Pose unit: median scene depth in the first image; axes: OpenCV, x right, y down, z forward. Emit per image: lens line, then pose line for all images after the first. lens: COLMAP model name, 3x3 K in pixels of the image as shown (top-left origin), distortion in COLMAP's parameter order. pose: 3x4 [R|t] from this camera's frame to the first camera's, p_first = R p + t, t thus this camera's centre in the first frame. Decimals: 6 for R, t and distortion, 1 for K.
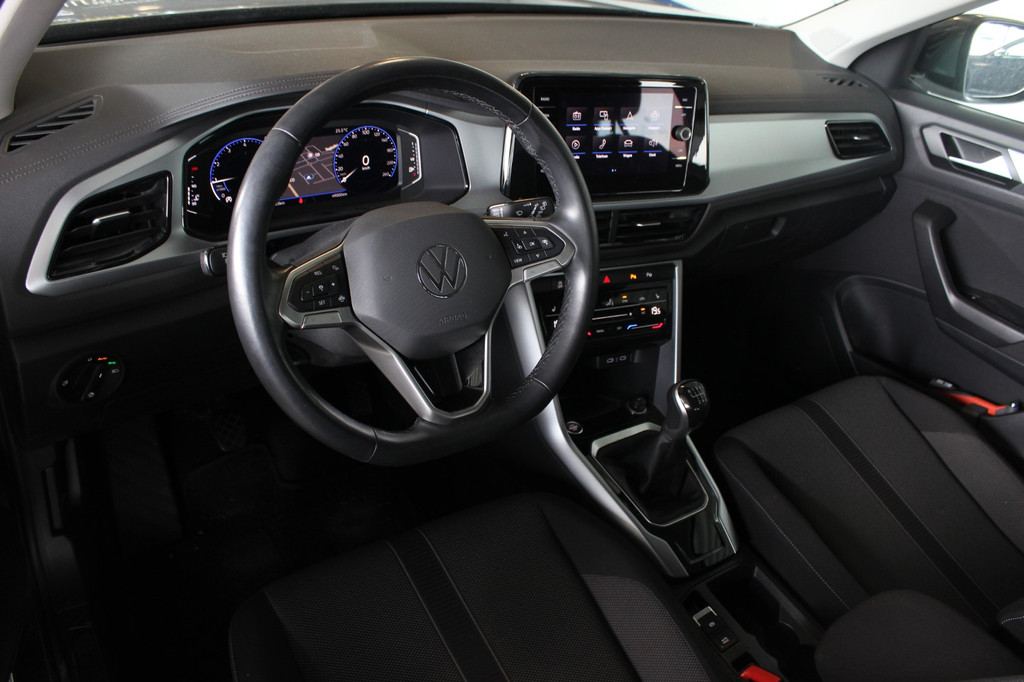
lens RADIAL K [[873.1, 0, 518.4], [0, 873.1, 345.8], [0, 0, 1]] dist [-0.130453, 0.064657]
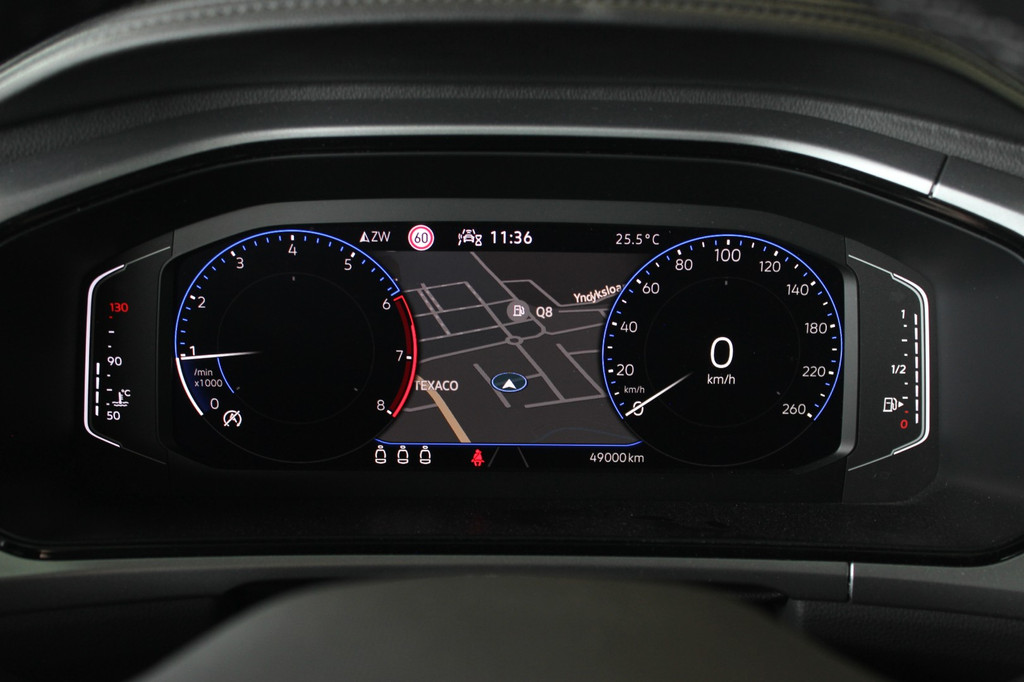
lens RADIAL K [[1399.5, 0, 516.4], [0, 1399.5, 341.9], [0, 0, 1]] dist [-0.049615, 0.000000]
pose [[0.831777, 0.093930, -0.547105, 0.019988], [-0.219126, 0.961100, -0.168136, -0.123501], [0.510030, 0.259737, 0.820004, 0.577444]]
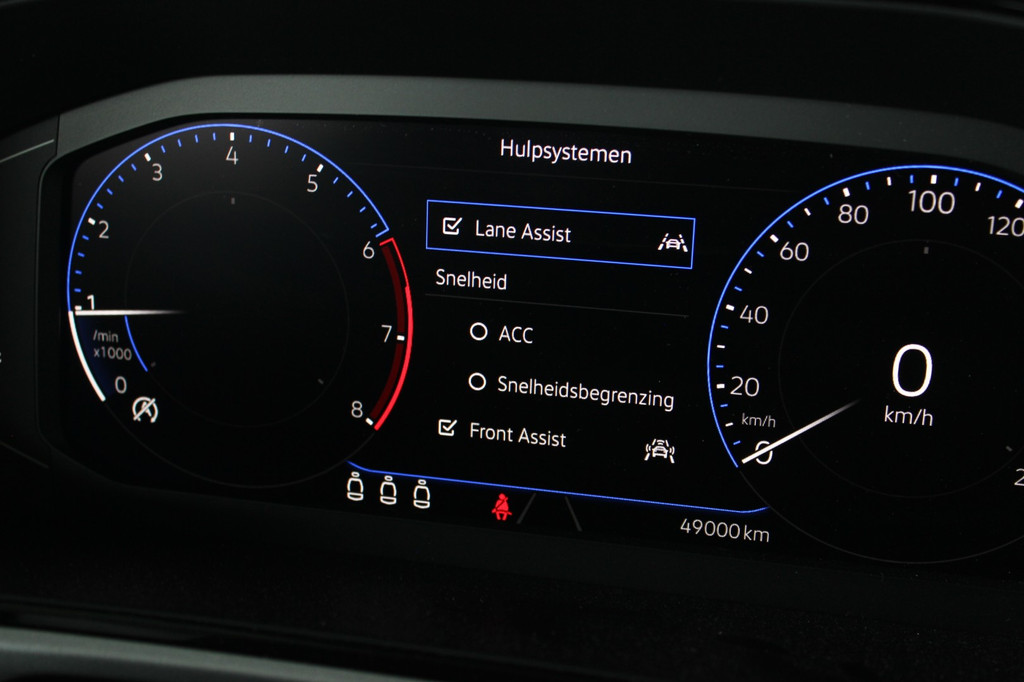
lens RADIAL K [[1399.5, 0, 514.4], [0, 1399.5, 342.9], [0, 0, 1]] dist [-0.049615, 0.000000]
pose [[0.679569, 0.141693, -0.719798, -0.034644], [-0.329465, 0.935604, -0.126877, -0.157851], [0.655469, 0.323370, 0.682490, 0.754355]]
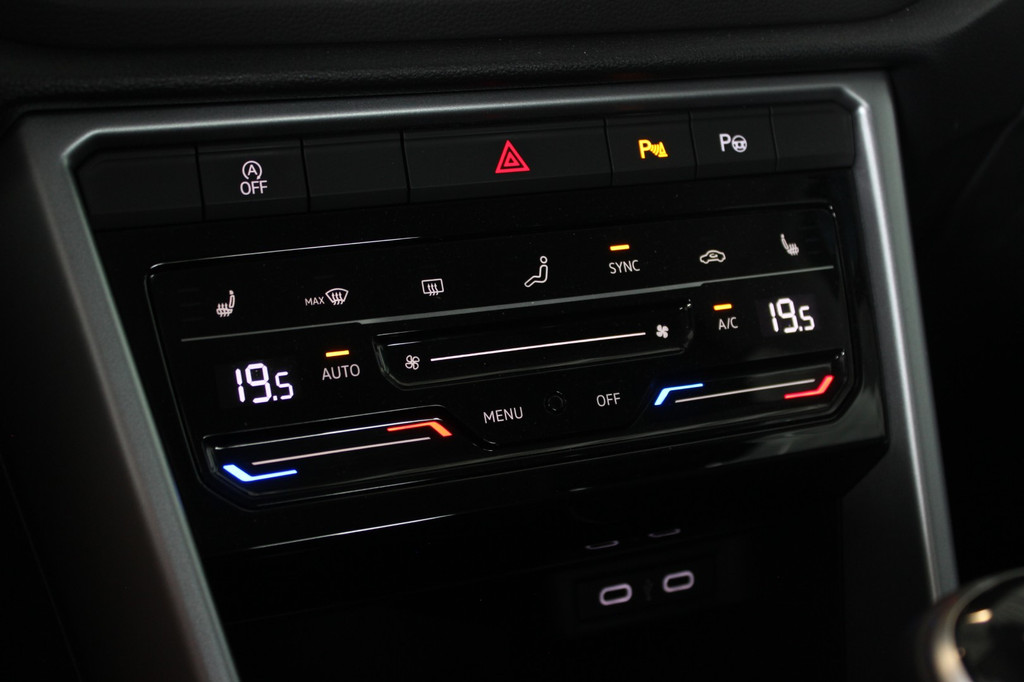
lens RADIAL K [[1564.5, 0, 512.3], [0, 1564.5, 340.7], [0, 0, 1]] dist [-0.020148, 0.000000]
pose [[0.992049, -0.106475, -0.067098, 0.133520], [0.085526, 0.961480, -0.261230, 0.064281], [0.092328, 0.253415, 0.962942, 0.731015]]
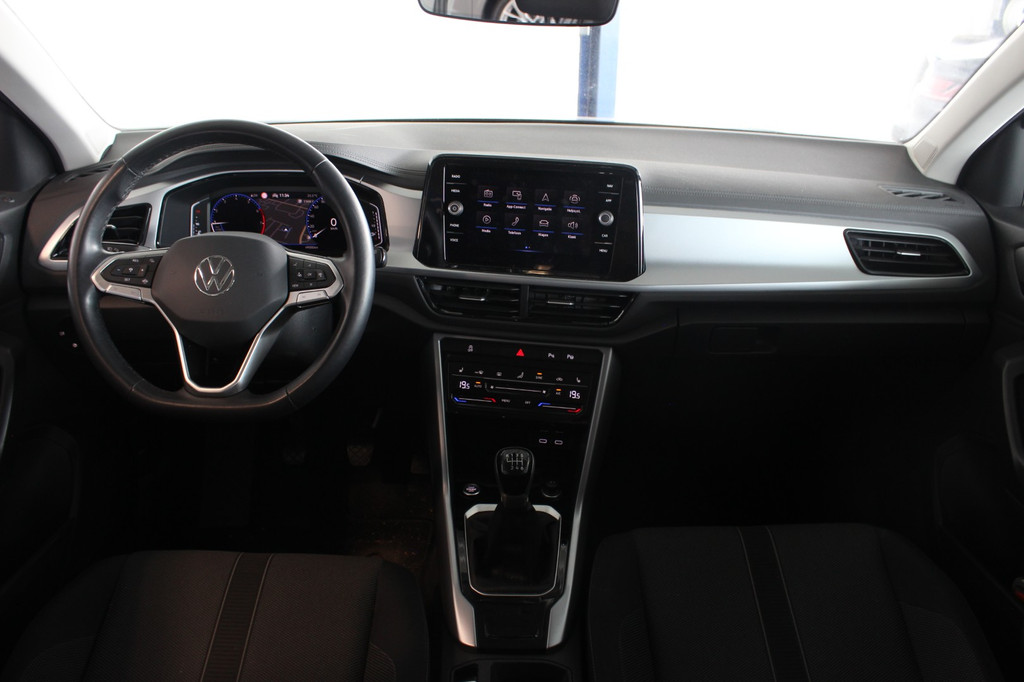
lens RADIAL K [[873.1, 0, 512.2], [0, 873.1, 332.2], [0, 0, 1]] dist [-0.130453, 0.064657]
pose [[0.819466, 0.111440, -0.562189, 0.741744], [-0.229350, 0.962712, -0.143474, 0.056815], [0.525237, 0.246511, 0.814468, 0.158507]]
